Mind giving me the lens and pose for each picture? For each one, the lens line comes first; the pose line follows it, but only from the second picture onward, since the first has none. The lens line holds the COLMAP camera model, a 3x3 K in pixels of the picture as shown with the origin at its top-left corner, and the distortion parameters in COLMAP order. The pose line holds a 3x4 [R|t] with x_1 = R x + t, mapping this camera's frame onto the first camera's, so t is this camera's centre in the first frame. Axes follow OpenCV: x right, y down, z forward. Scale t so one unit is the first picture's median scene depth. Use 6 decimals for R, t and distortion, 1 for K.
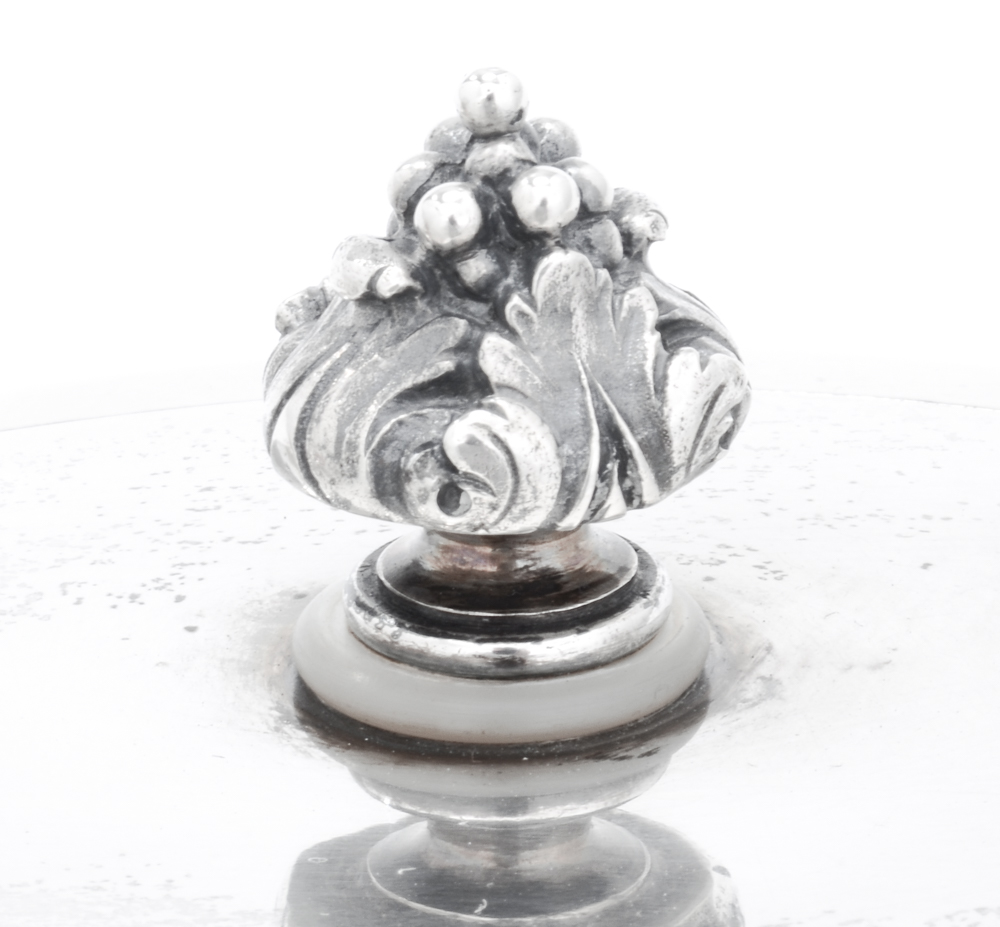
lens RADIAL K [[7160.2, 0, 500.1], [0, 7160.2, 463.9], [0, 0, 1]] dist [2.095444, 0.000000]
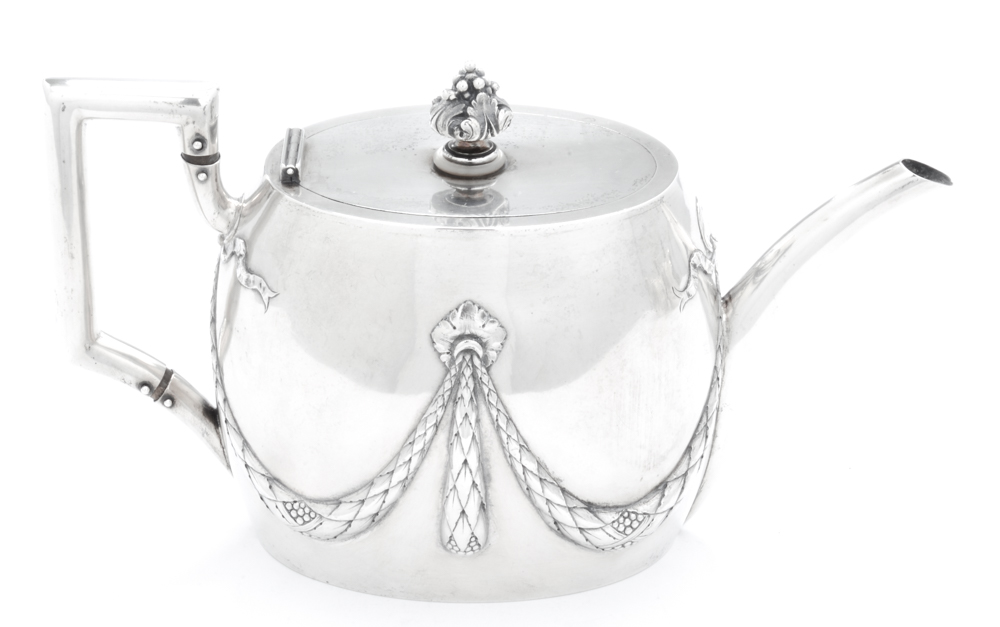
lens RADIAL K [[4337.5, 0, 456.1], [0, 4337.5, 309.0], [0, 0, 1]] dist [1.218687, 0.000000]
pose [[0.999667, 0.024521, 0.008011, -0.036234], [-0.025049, 0.996913, 0.074405, -0.117042], [-0.006162, -0.074581, 0.997196, -2.554386]]
